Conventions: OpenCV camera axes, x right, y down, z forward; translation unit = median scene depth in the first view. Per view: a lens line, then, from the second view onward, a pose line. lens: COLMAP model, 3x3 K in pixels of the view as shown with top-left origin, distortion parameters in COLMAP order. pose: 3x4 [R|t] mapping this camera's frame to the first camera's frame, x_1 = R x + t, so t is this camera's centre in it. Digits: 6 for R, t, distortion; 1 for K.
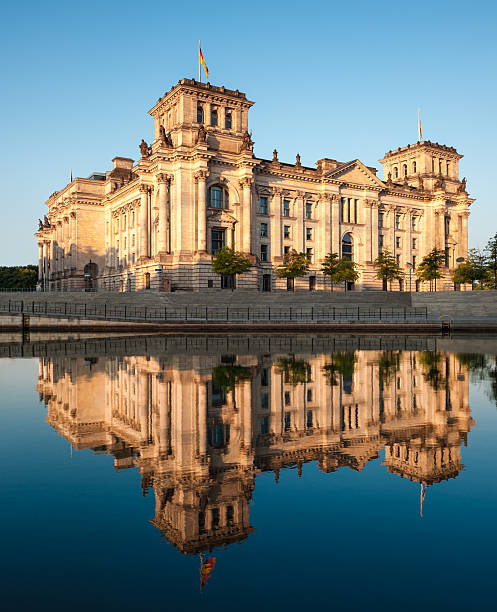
lens RADIAL K [[483.0, 0, 248.5], [0, 483.0, 306.0], [0, 0, 1]] dist [-0.030774, -0.000016]
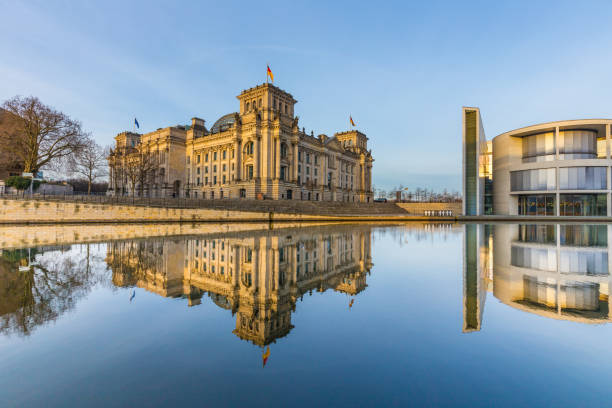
lens RADIAL K [[262.3, 0, 306.9], [0, 262.3, 202.3], [0, 0, 1]] dist [0.001388, 0.000035]
pose [[0.930663, 0.020935, 0.365279, -0.295682], [-0.013031, 0.999625, -0.024091, 0.000855], [-0.365646, 0.017661, 0.930586, 0.020556]]
